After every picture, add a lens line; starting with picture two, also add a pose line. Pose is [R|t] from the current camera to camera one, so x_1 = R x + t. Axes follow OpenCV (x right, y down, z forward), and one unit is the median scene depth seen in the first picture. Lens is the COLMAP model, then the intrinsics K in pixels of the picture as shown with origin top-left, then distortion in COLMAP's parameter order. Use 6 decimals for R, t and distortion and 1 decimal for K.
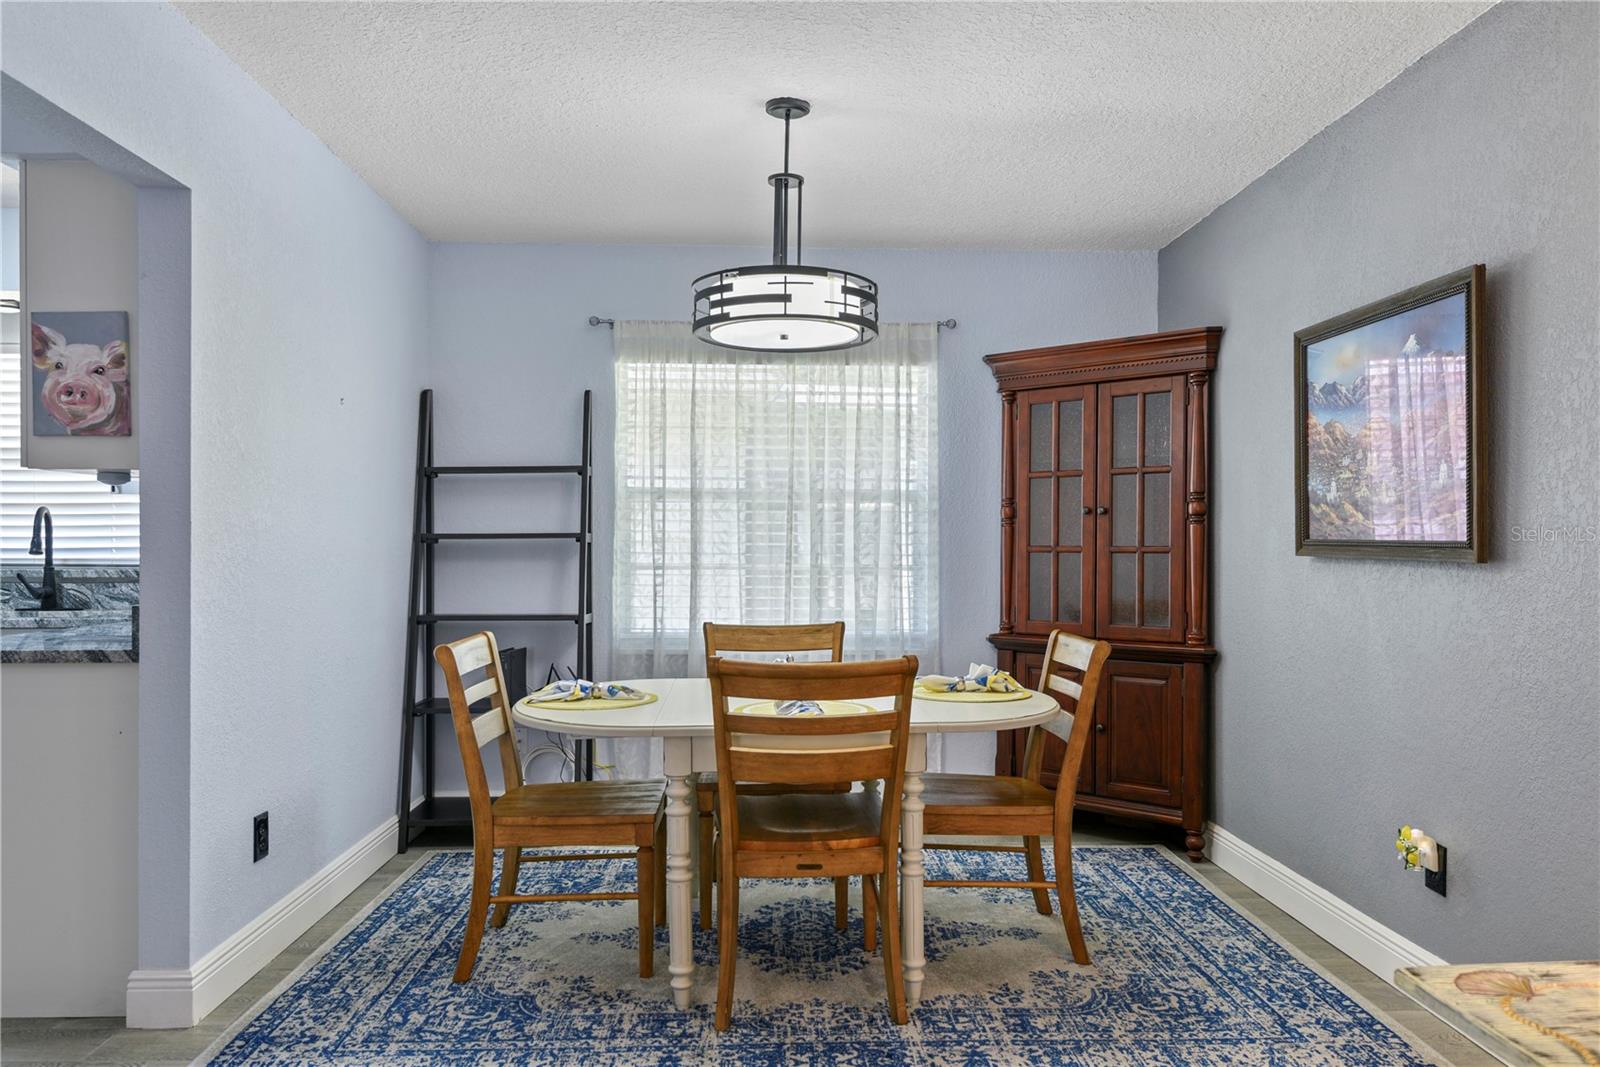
lens RADIAL K [[1126.8, 0, 796.7], [0, 1126.8, 546.2], [0, 0, 1]] dist [0.012020, -0.005653]
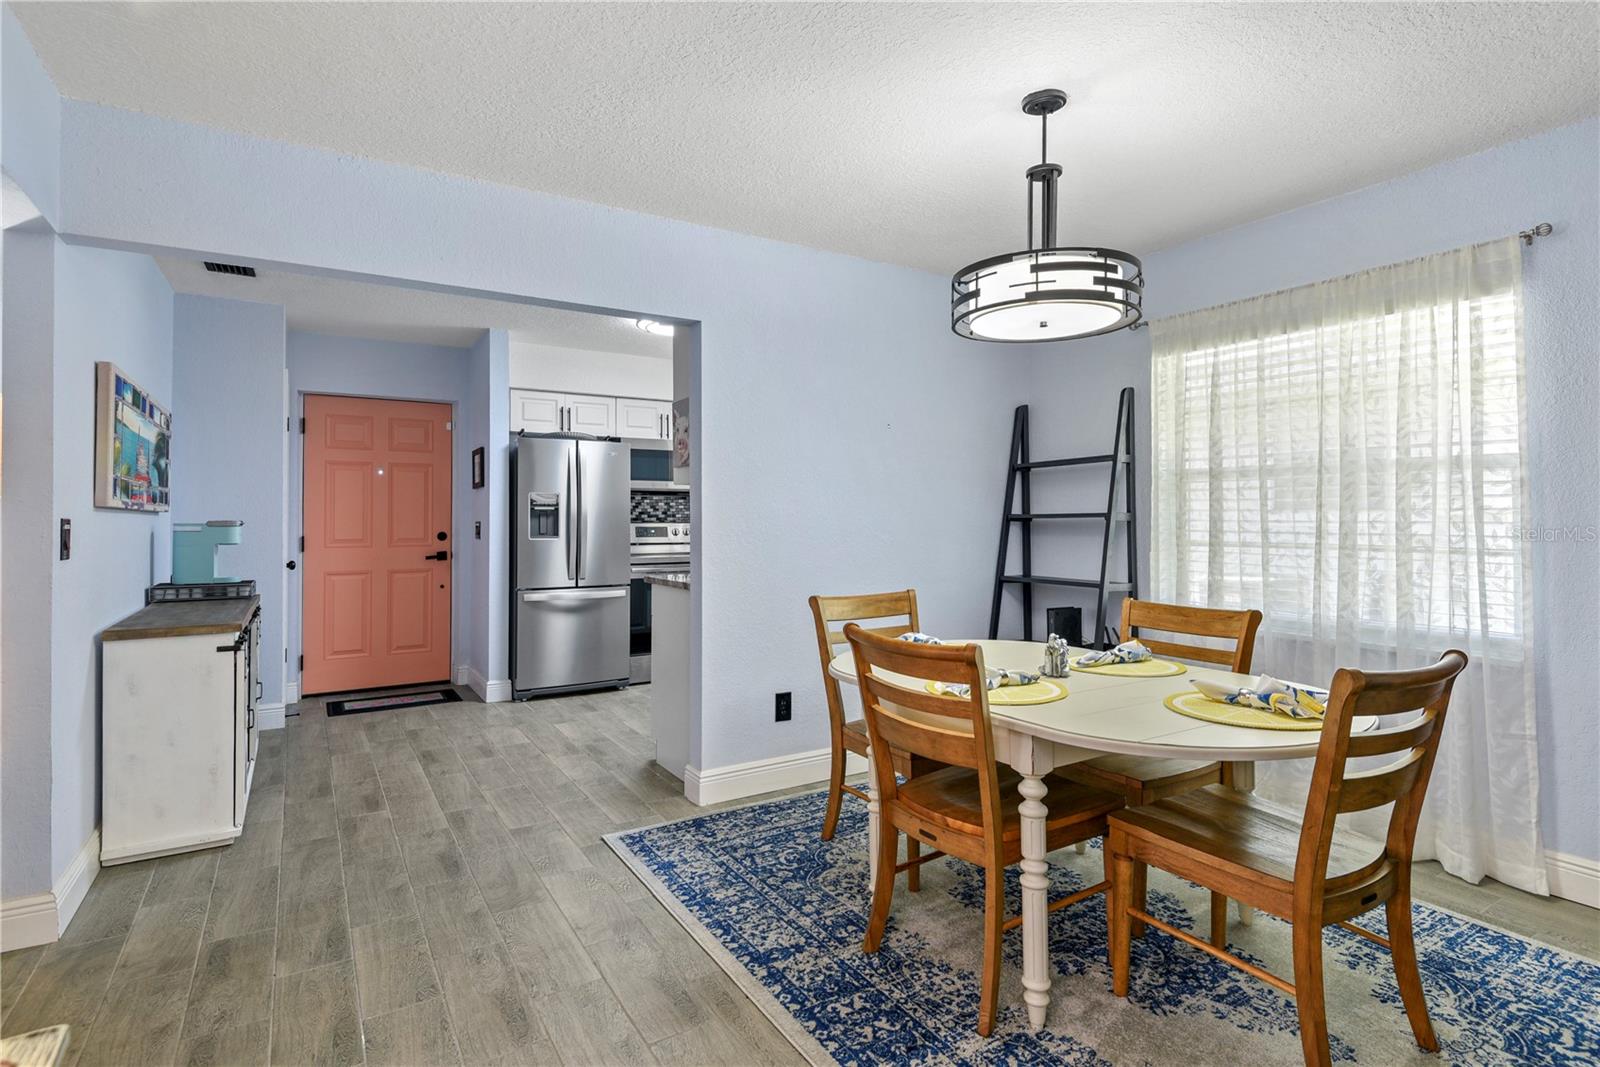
lens RADIAL K [[801.1, 0, 804.0], [0, 801.1, 506.6], [0, 0, 1]] dist [0.013342, -0.005575]
pose [[0.500311, -0.015191, -0.865713, 0.565093], [0.002686, 0.999868, -0.015993, -0.008855], [0.865842, 0.005677, 0.500286, 0.491016]]
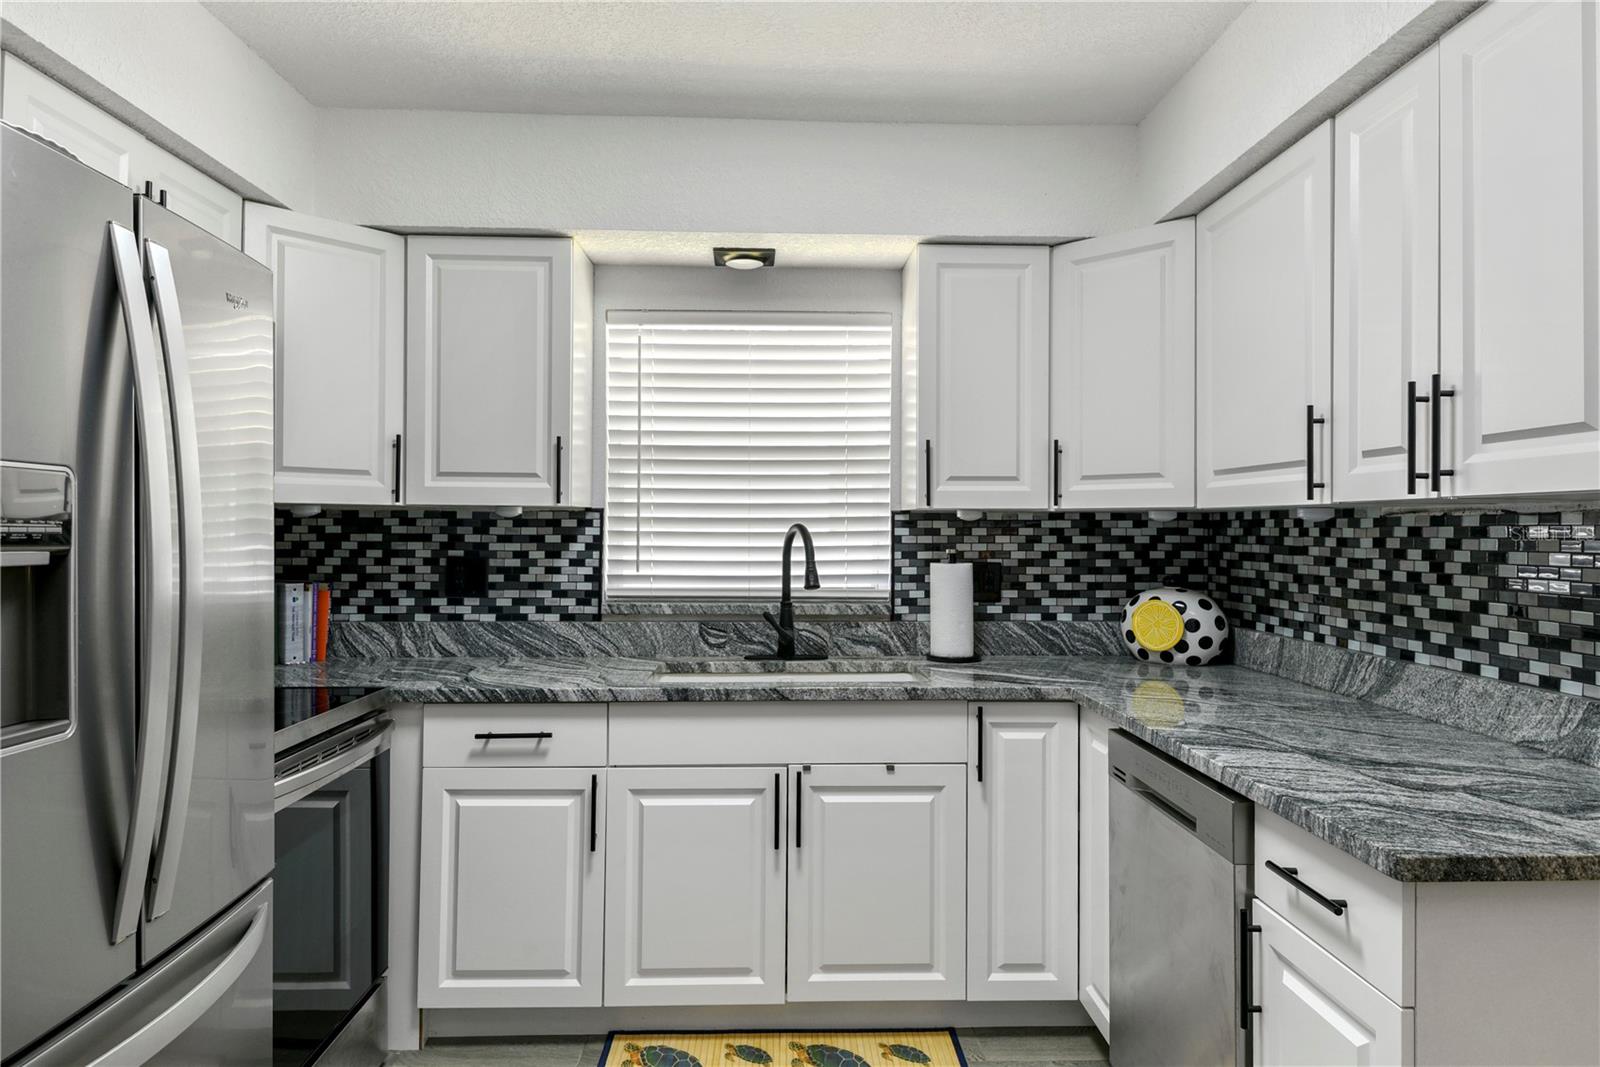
lens RADIAL K [[974.2, 0, 799.8], [0, 974.2, 520.1], [0, 0, 1]] dist [0.018515, -0.006033]
pose [[0.999979, 0.002862, 0.005867, -1.023479], [-0.002807, 0.999952, -0.009380, -0.047453], [-0.005893, 0.009364, 0.999939, 0.535917]]
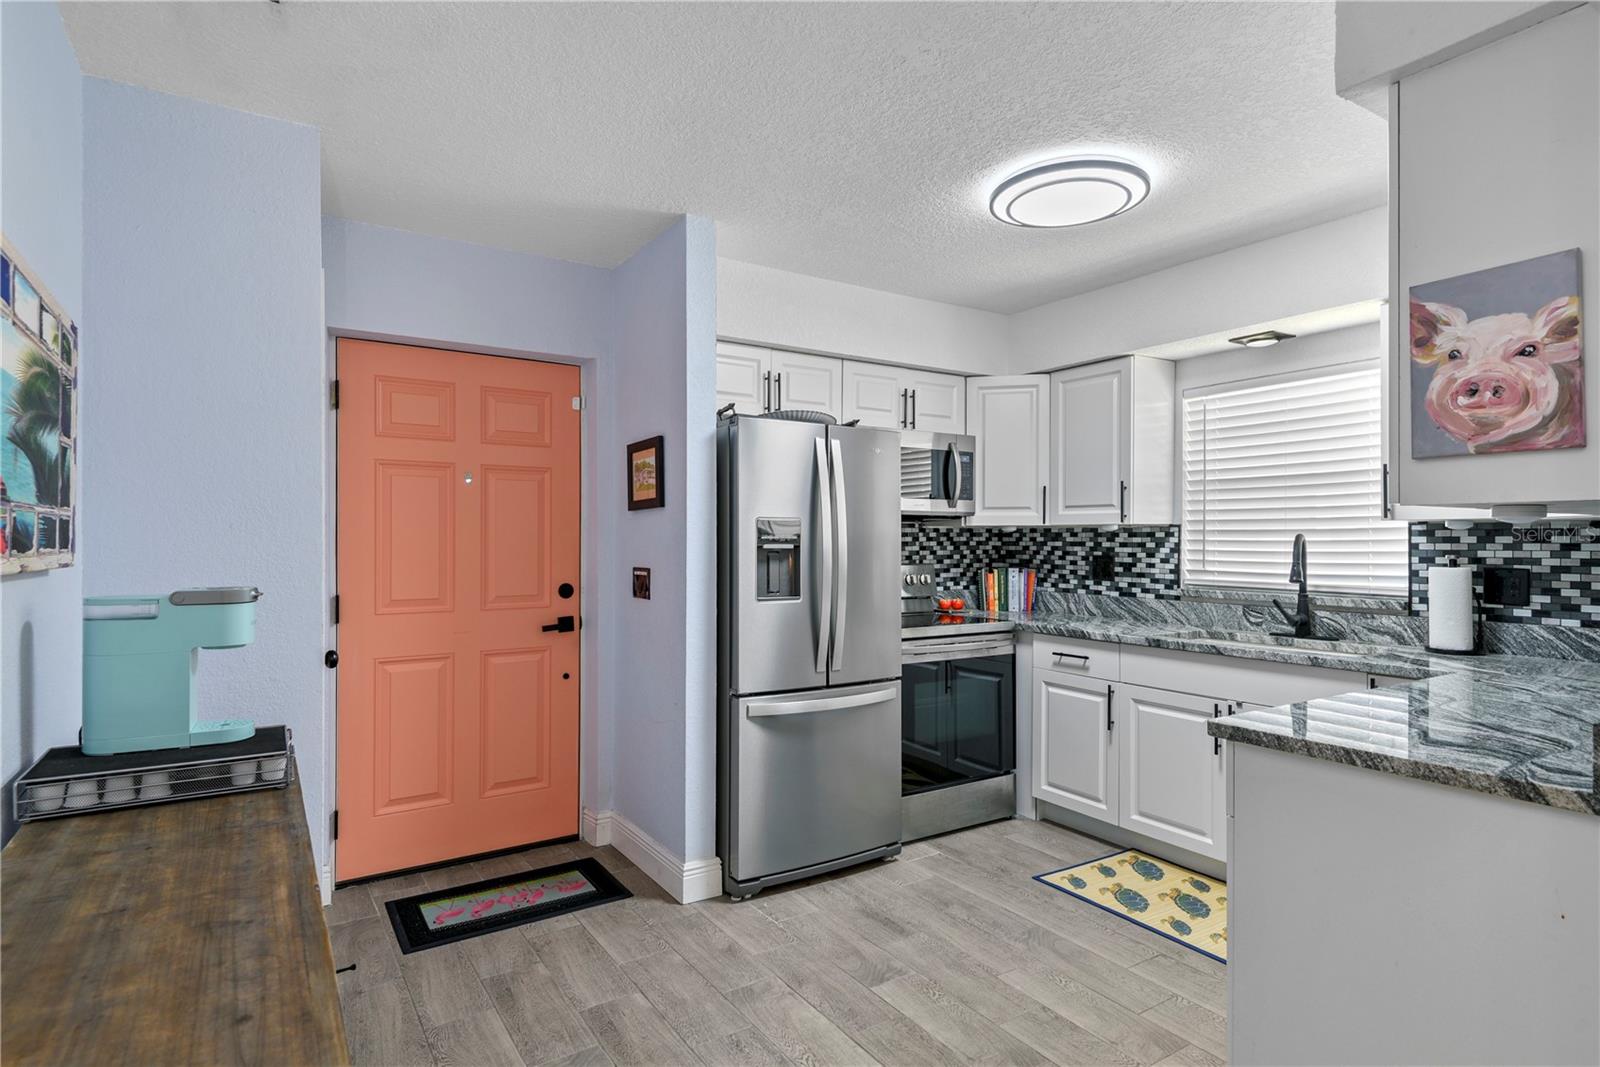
lens RADIAL K [[842.4, 0, 794.9], [0, 842.4, 536.3], [0, 0, 1]] dist [0.018323, 0.000831]
pose [[0.512087, -0.003158, -0.858928, -0.389523], [-0.001480, 0.999989, -0.004559, -0.043503], [0.858932, 0.003606, 0.512076, 0.368542]]
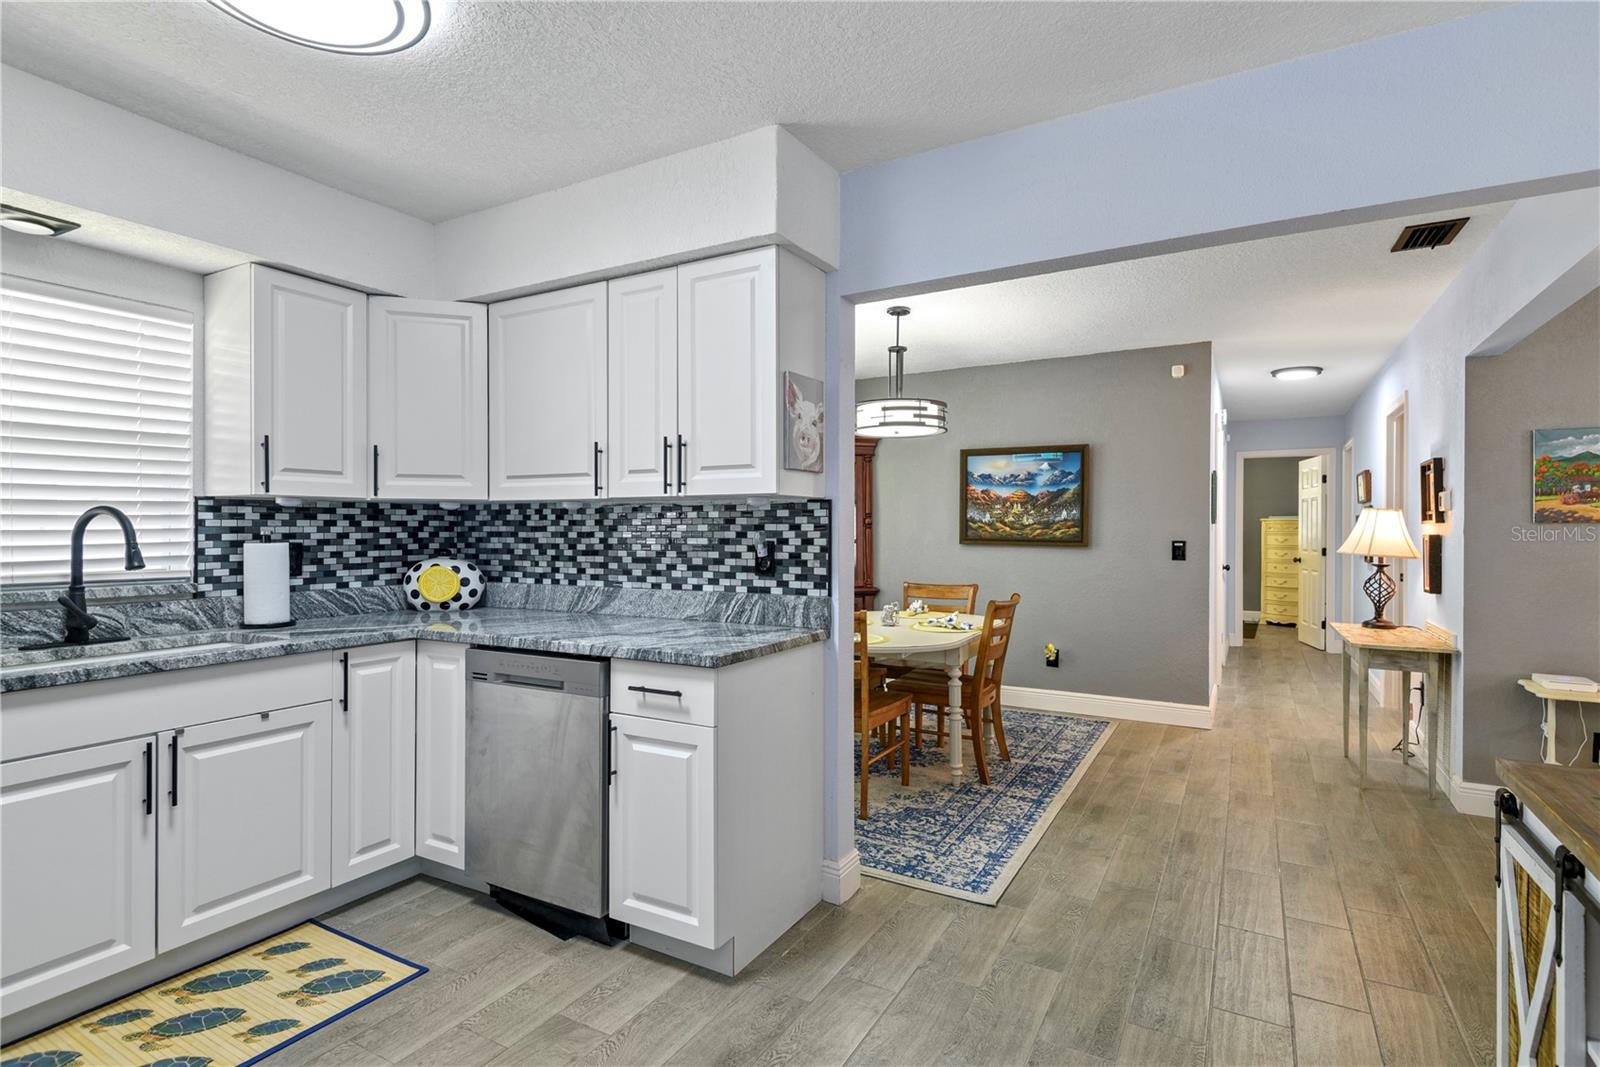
lens RADIAL K [[792.2, 0, 797.6], [0, 792.2, 529.1], [0, 0, 1]] dist [0.015529, -0.003780]
pose [[0.523226, -0.001300, 0.852193, -1.344101], [0.000367, 0.999999, 0.001300, -0.030466], [-0.852194, -0.000368, 0.523226, 0.501691]]
